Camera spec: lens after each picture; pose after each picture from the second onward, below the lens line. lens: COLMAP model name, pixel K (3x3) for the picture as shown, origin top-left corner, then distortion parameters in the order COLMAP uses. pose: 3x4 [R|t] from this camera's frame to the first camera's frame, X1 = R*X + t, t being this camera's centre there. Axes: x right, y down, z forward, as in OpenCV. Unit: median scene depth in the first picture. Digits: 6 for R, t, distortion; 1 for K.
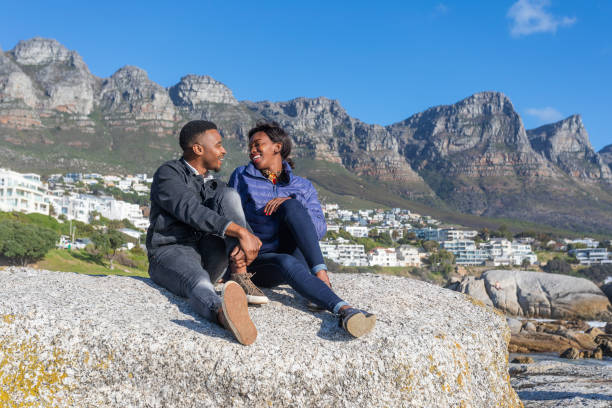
lens RADIAL K [[669.5, 0, 300.0], [0, 669.5, 203.7], [0, 0, 1]] dist [0.006002, -0.014316]
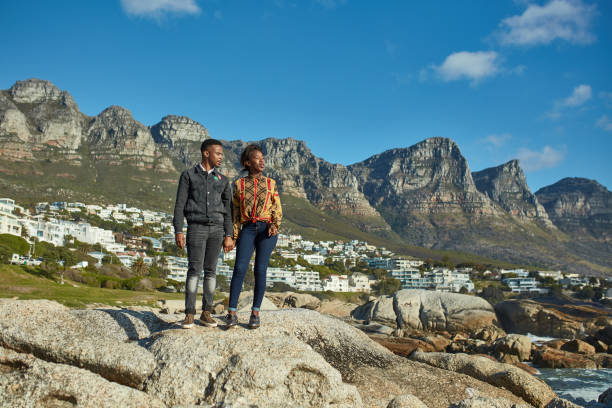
lens RADIAL K [[611.9, 0, 293.4], [0, 611.9, 202.2], [0, 0, 1]] dist [-0.073285, 0.105882]
pose [[0.999061, 0.021077, 0.037862, 0.003249], [-0.019020, 0.998365, -0.053906, 0.000637], [-0.038936, 0.053135, 0.997828, -0.000434]]
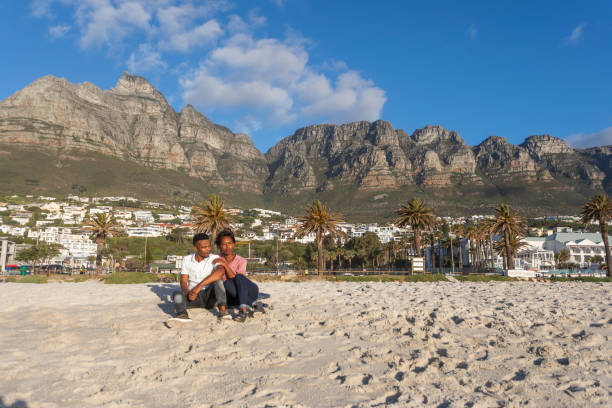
lens RADIAL K [[497.6, 0, 307.0], [0, 497.6, 203.7], [0, 0, 1]] dist [0.014597, 0.007144]
pose [[0.900903, -0.076717, -0.427186, -0.185086], [0.057372, 0.996667, -0.057995, -0.021868], [0.430212, 0.027739, 0.902302, -0.161425]]
